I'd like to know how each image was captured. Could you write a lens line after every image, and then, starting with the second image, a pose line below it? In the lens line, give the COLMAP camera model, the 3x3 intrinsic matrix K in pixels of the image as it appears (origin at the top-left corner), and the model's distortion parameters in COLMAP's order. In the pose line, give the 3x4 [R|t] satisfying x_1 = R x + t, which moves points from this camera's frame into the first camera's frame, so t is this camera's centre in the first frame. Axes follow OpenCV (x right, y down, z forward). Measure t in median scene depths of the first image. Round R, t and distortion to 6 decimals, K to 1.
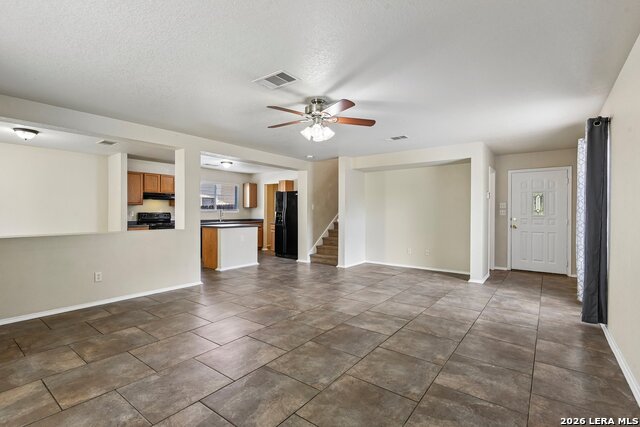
lens RADIAL K [[295.7, 0, 319.0], [0, 295.7, 212.7], [0, 0, 1]] dist [-0.012448, 0.000131]
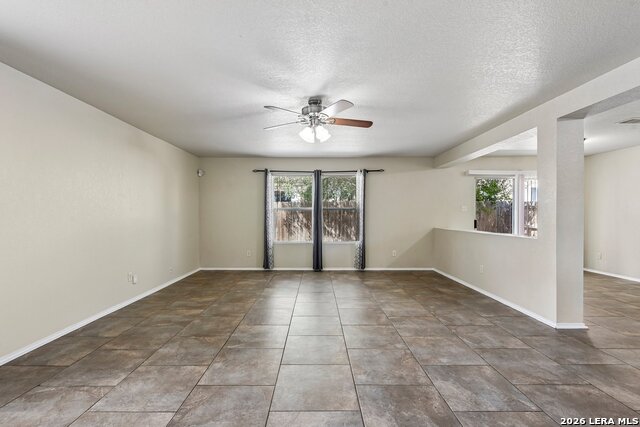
lens RADIAL K [[294.9, 0, 323.1], [0, 294.9, 215.4], [0, 0, 1]] dist [0.003388, -0.001610]
pose [[-0.780196, -0.001232, -0.625534, 0.607584], [-0.001953, 0.999998, 0.000467, -0.001137], [0.625533, 0.001586, -0.780196, 1.818739]]
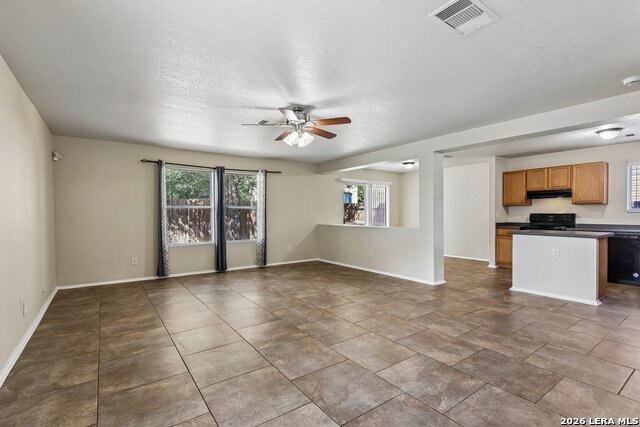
lens RADIAL K [[294.9, 0, 313.8], [0, 294.9, 214.9], [0, 0, 1]] dist [0.003388, -0.001610]
pose [[-0.283029, 0.002867, -0.959107, 1.031205], [0.001996, 0.999995, 0.002400, 0.001620], [0.959109, -0.001235, -0.283033, 1.377878]]
